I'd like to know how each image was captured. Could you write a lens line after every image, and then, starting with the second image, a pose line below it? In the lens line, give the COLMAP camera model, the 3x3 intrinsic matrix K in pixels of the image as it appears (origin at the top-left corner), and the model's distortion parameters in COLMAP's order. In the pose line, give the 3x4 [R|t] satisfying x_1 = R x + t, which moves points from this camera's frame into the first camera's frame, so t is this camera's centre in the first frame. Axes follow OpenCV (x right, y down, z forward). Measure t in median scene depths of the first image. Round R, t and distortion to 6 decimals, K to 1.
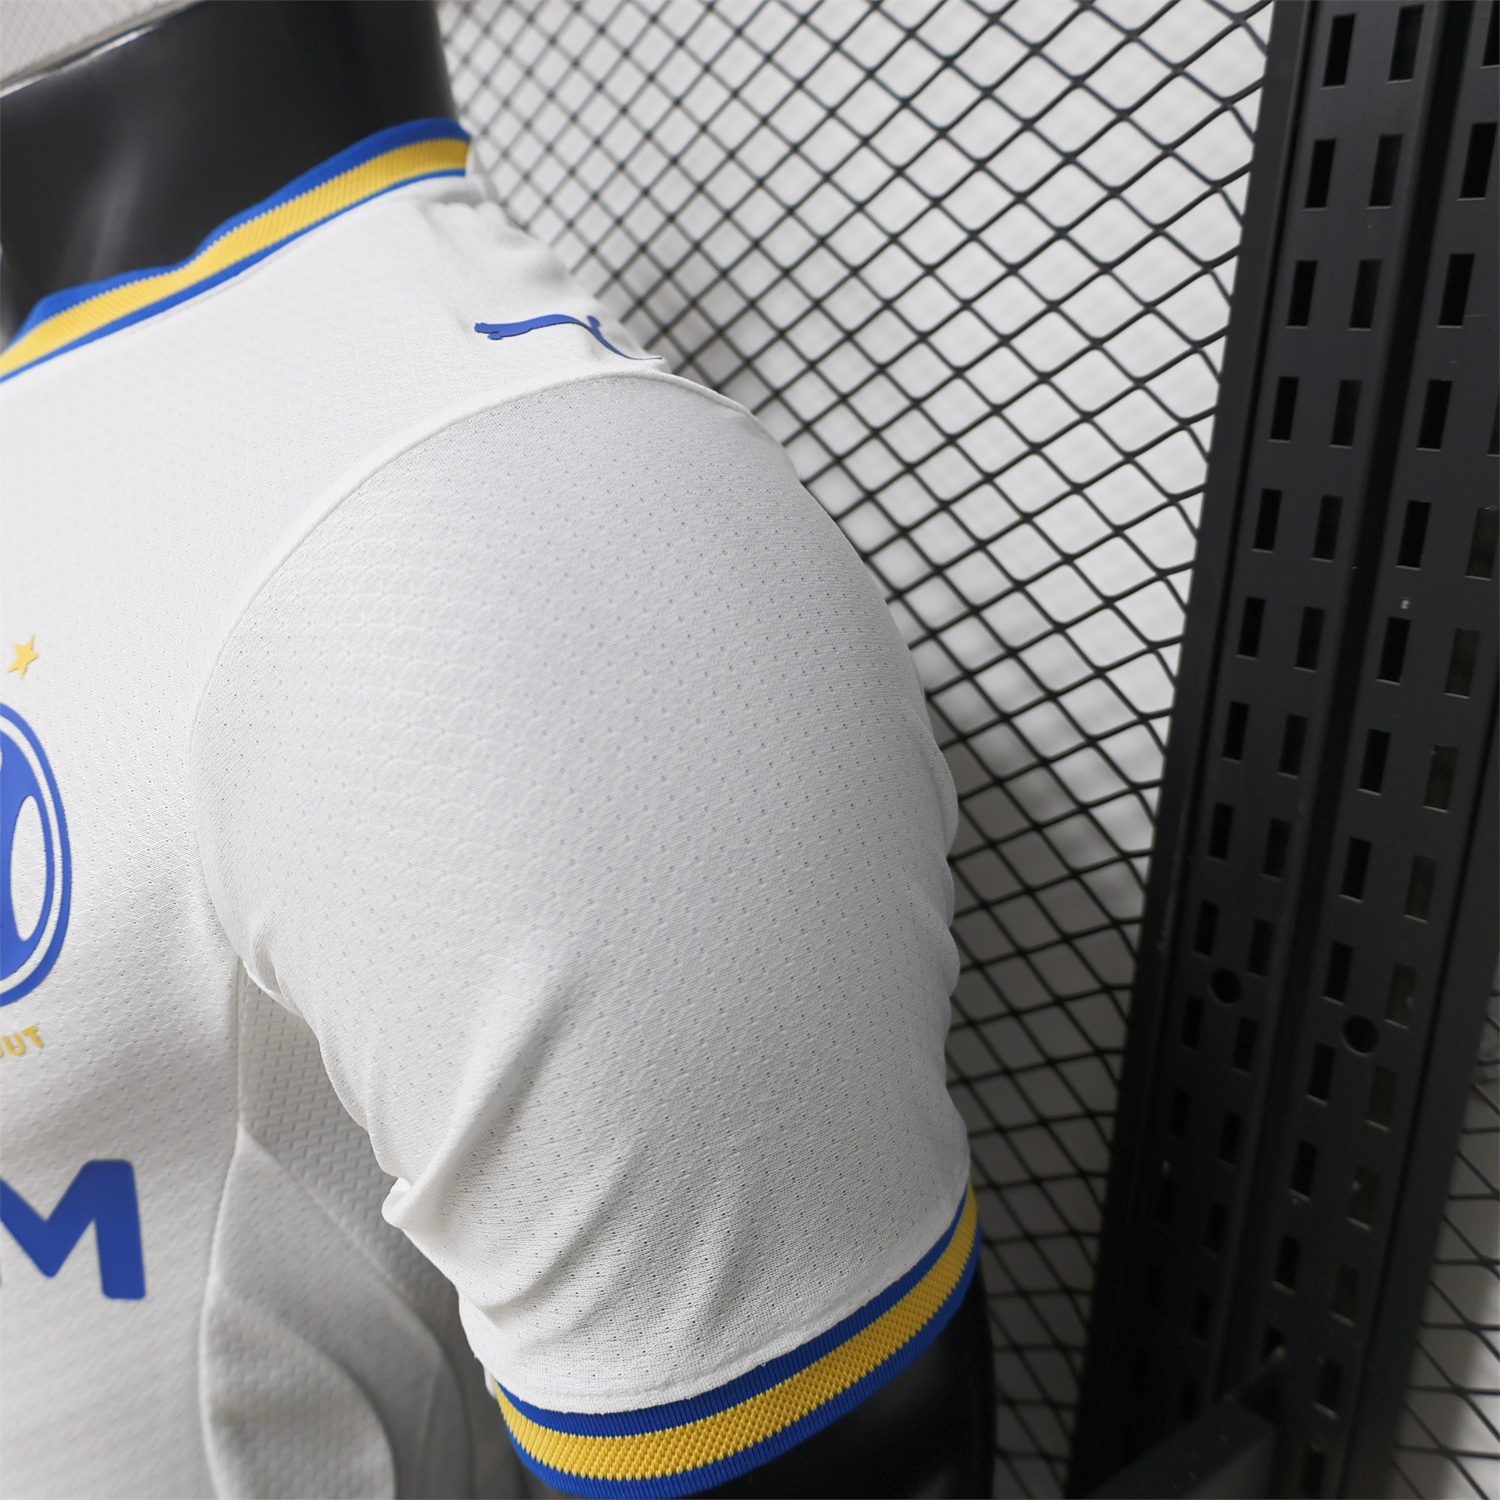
lens RADIAL K [[1542.9, 0, 756.2], [0, 1542.9, 760.4], [0, 0, 1]] dist [-0.007400, 0.000000]
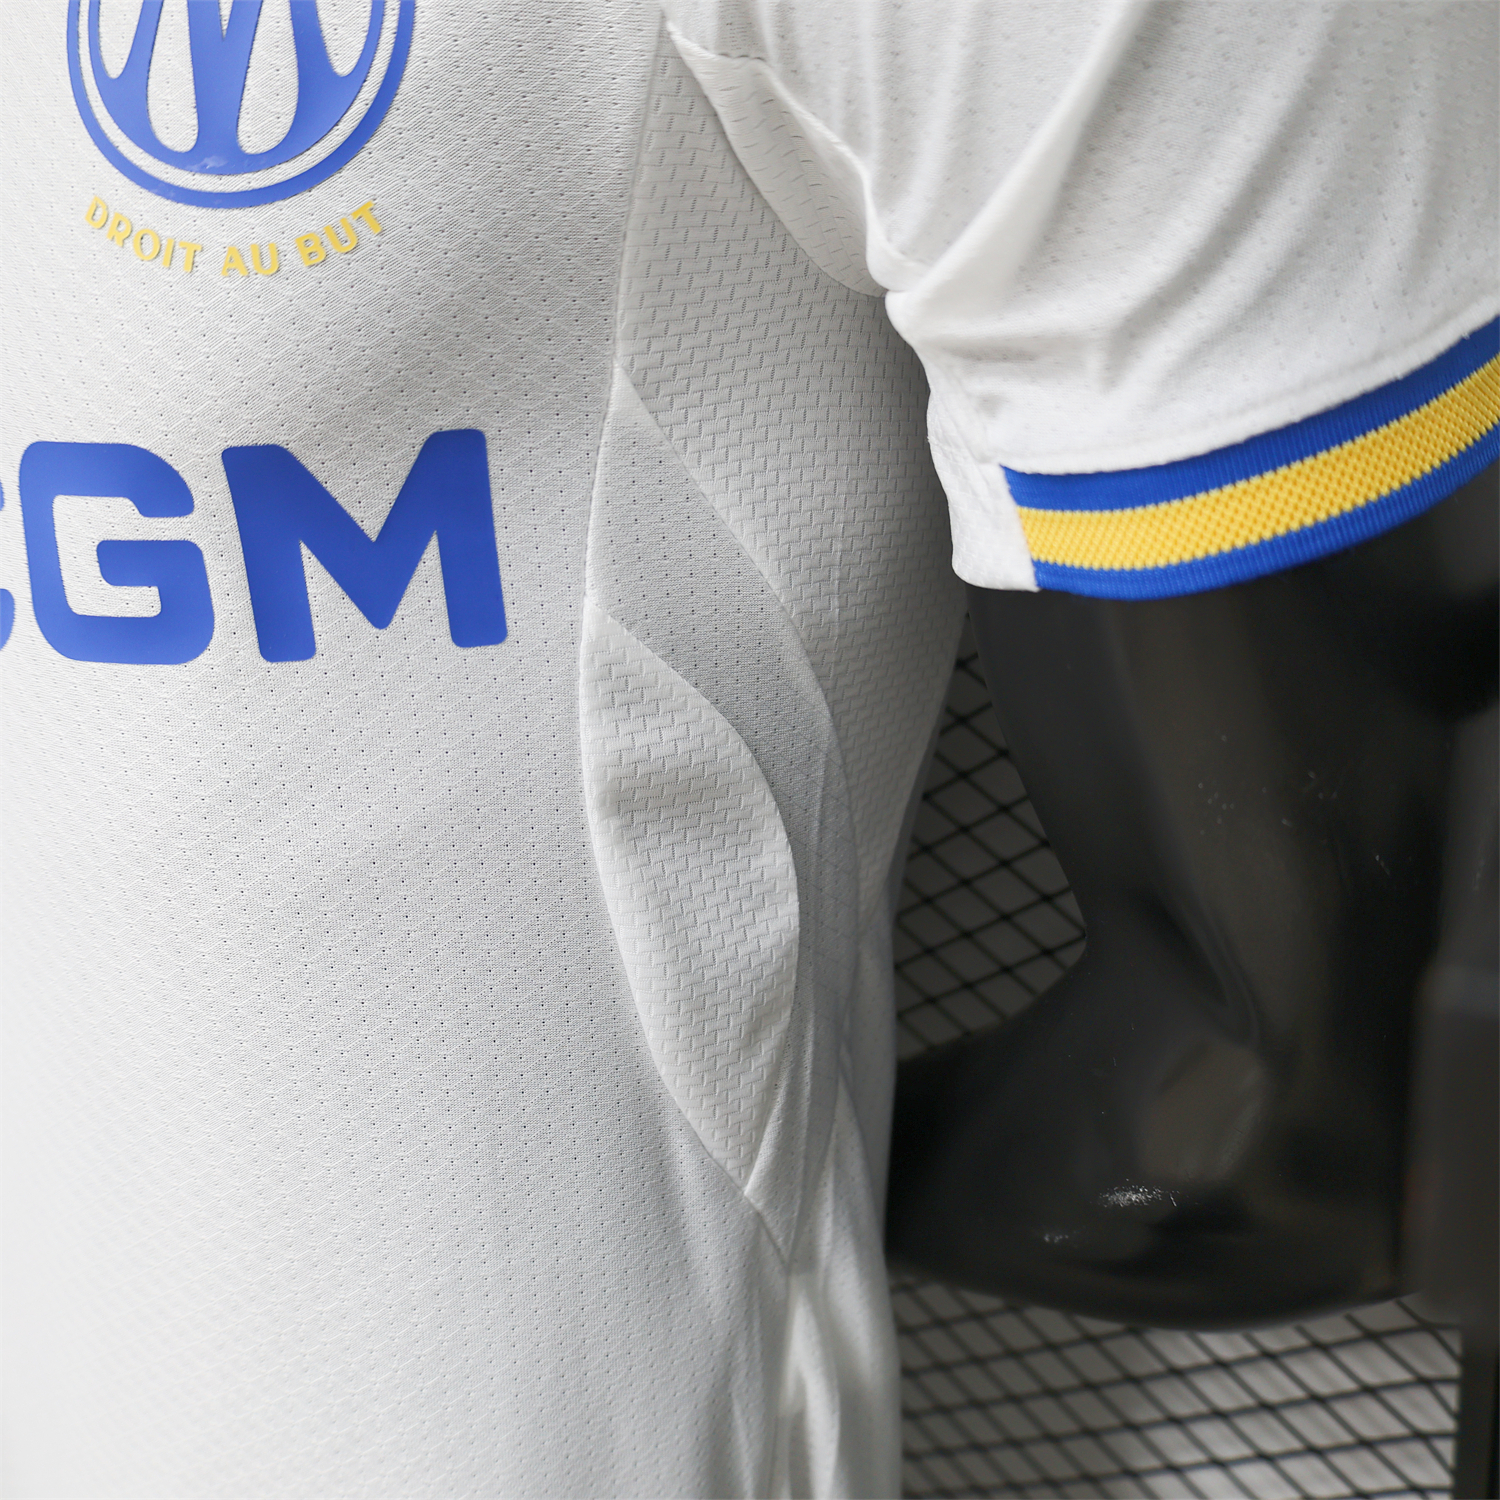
lens RADIAL K [[1542.9, 0, 762.5], [0, 1542.9, 750.7], [0, 0, 1]] dist [-0.007400, 0.000000]
pose [[0.975625, -0.163945, 0.145870, -0.401548], [0.164489, 0.986343, 0.008413, 0.427943], [-0.145257, 0.015786, 0.989268, 0.211359]]
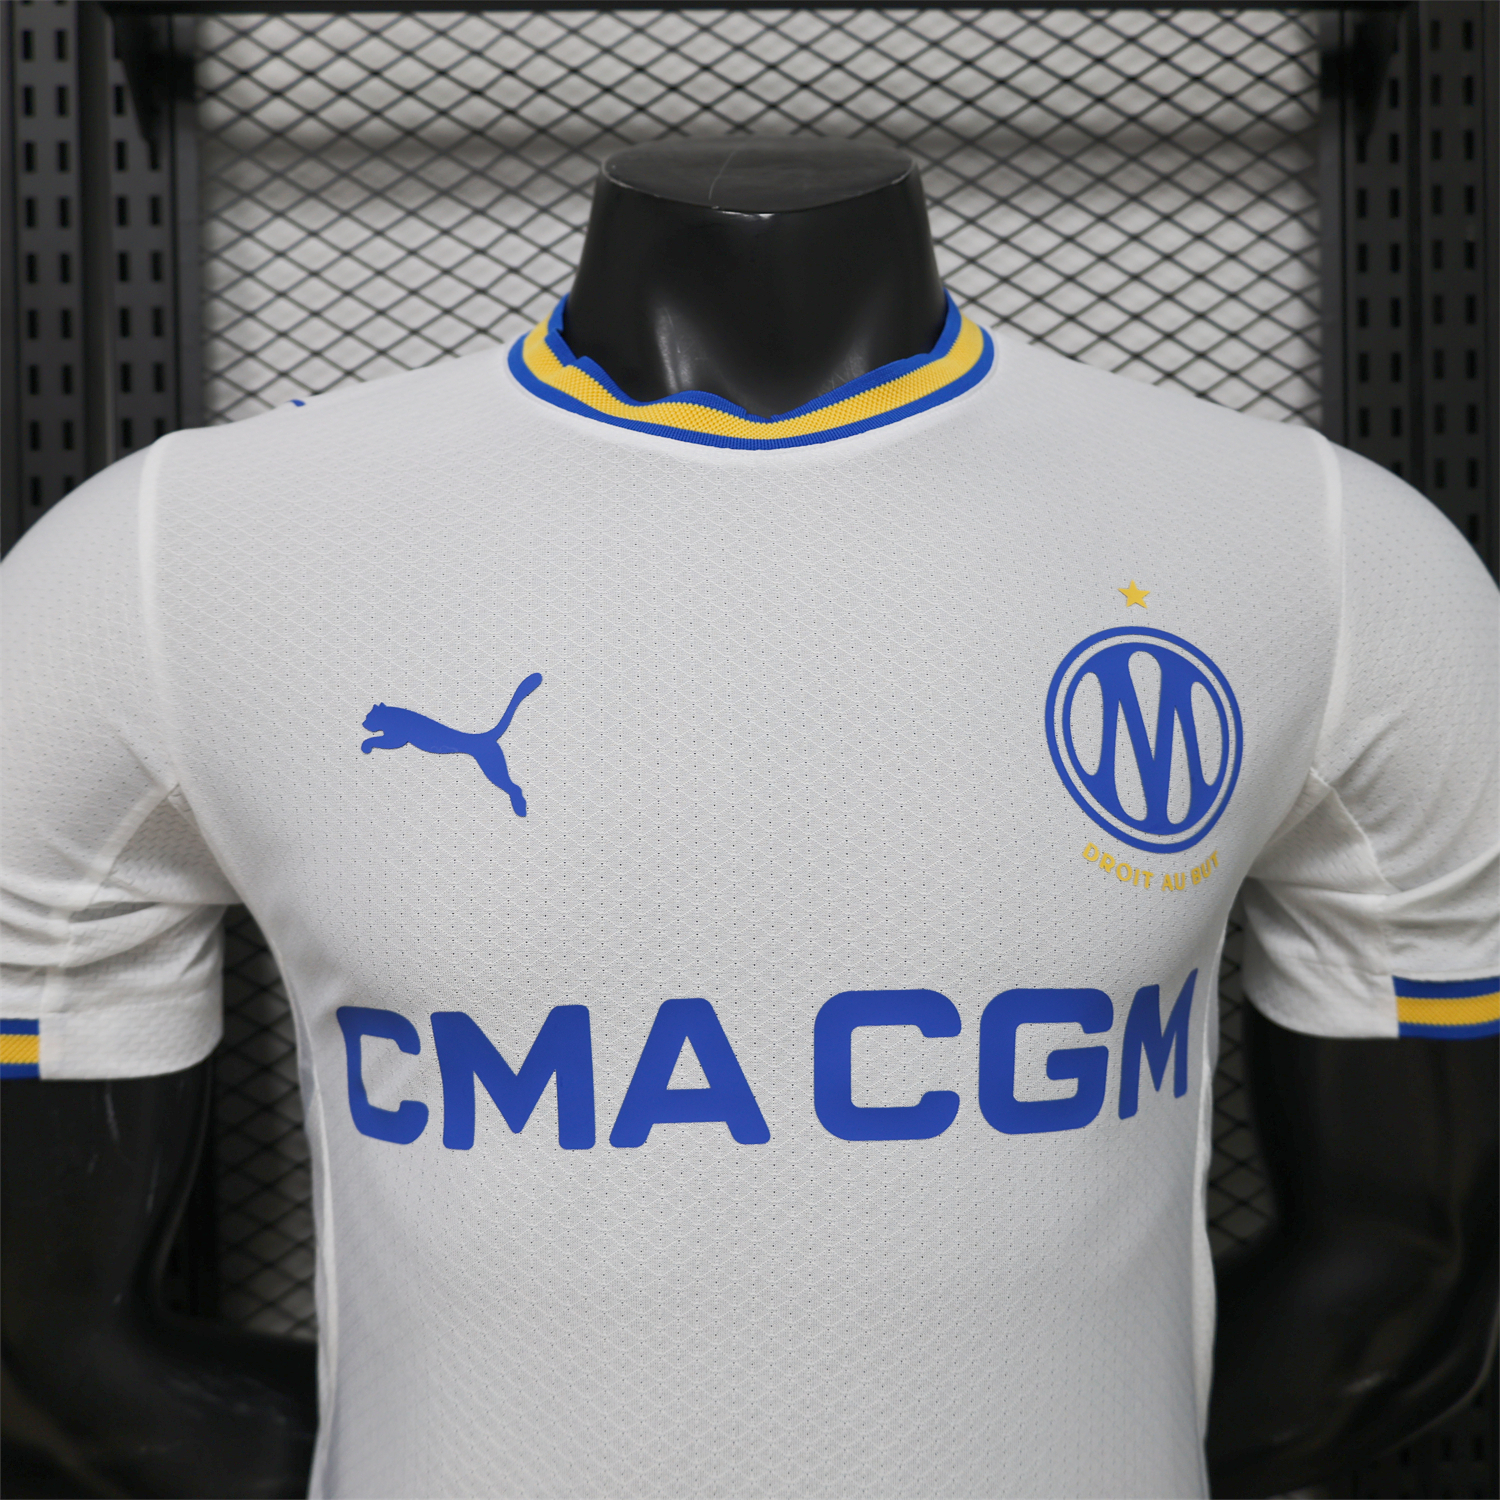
lens RADIAL K [[1542.9, 0, 758.9], [0, 1542.9, 750.8], [0, 0, 1]] dist [-0.007400, 0.000000]
pose [[0.626058, -0.078190, 0.775847, -1.647476], [0.246070, 0.963932, -0.101417, 0.116263], [-0.739933, 0.254406, 0.622717, 0.389497]]
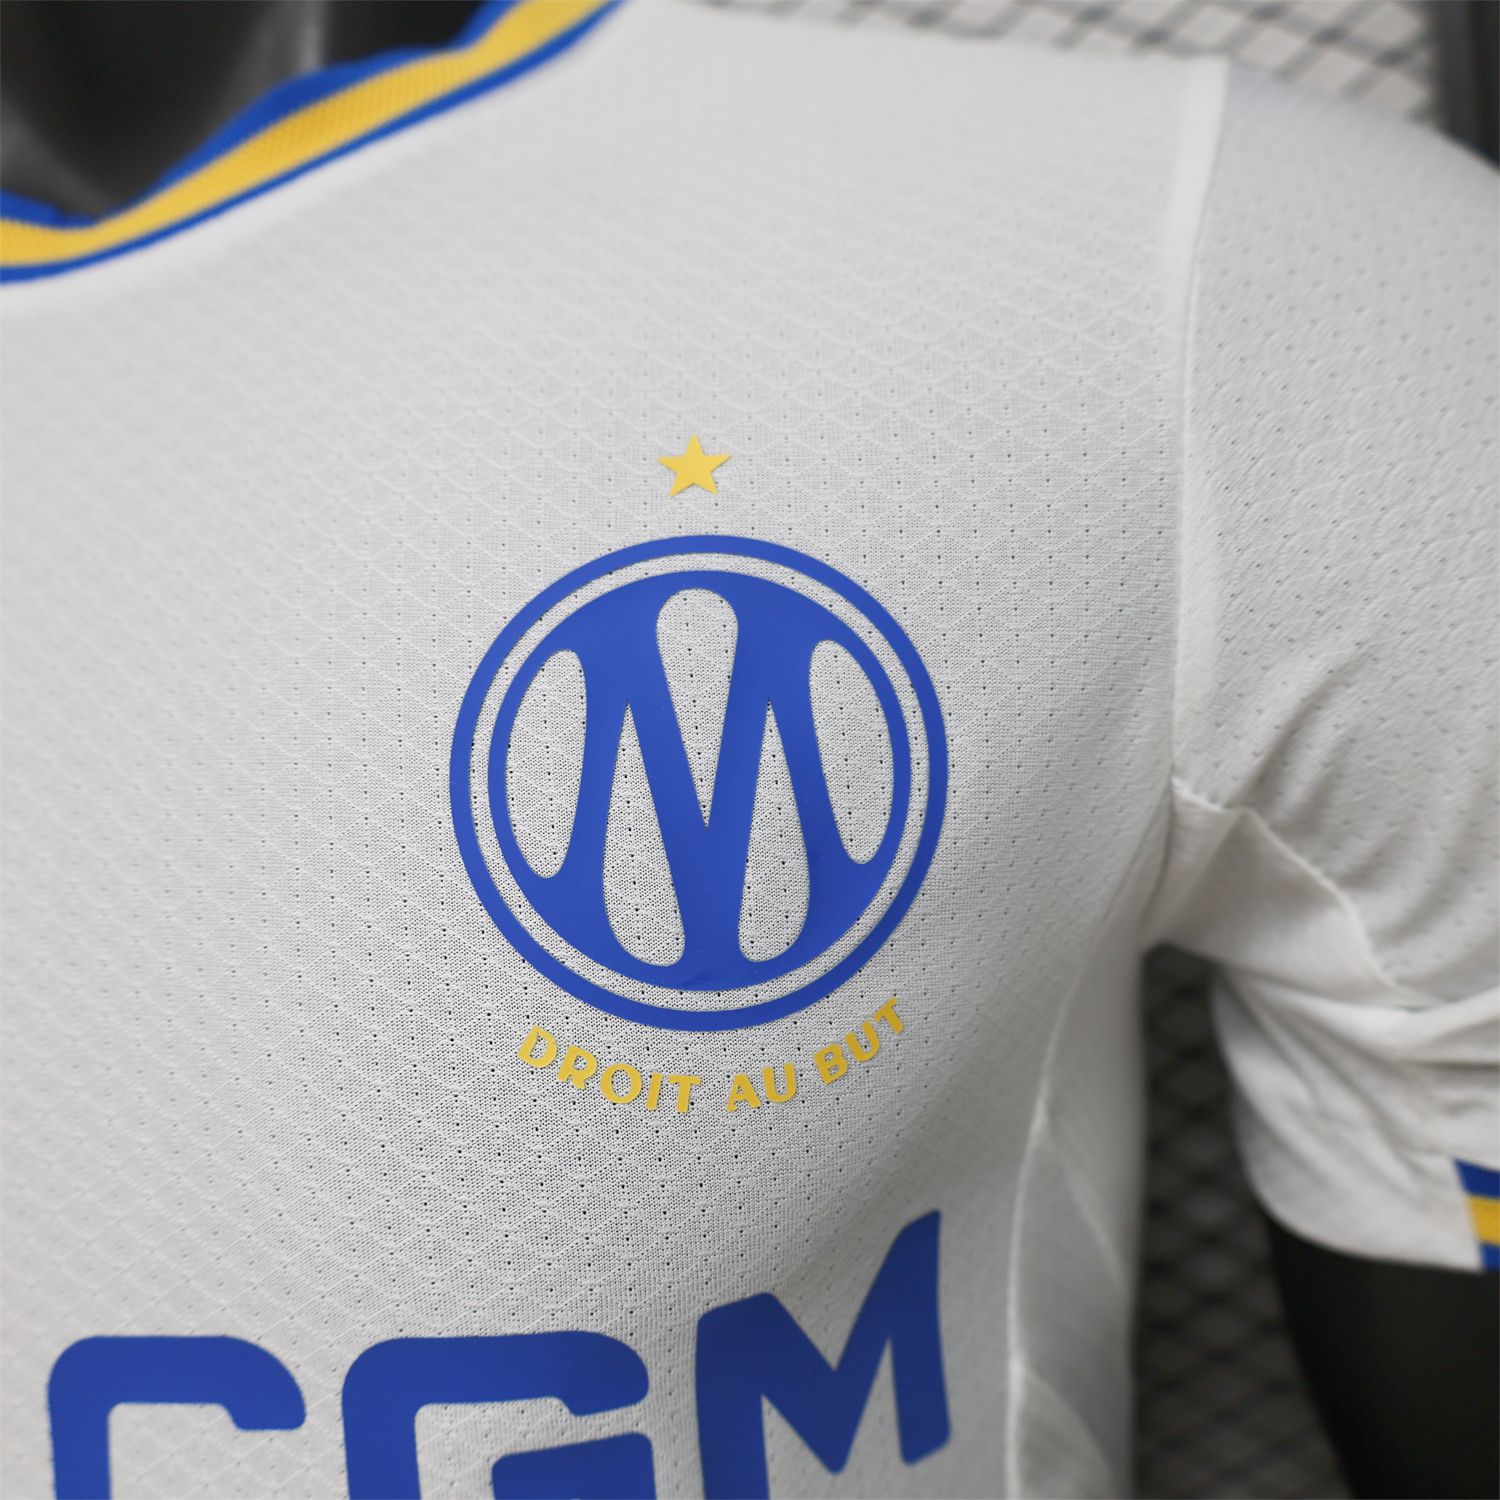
lens RADIAL K [[1542.9, 0, 743.8], [0, 1542.9, 747.4], [0, 0, 1]] dist [-0.007400, 0.000000]
pose [[0.801149, -0.204792, 0.562335, -0.792547], [0.305962, 0.947707, -0.090762, 0.104262], [-0.514342, 0.244767, 0.821913, 0.440394]]
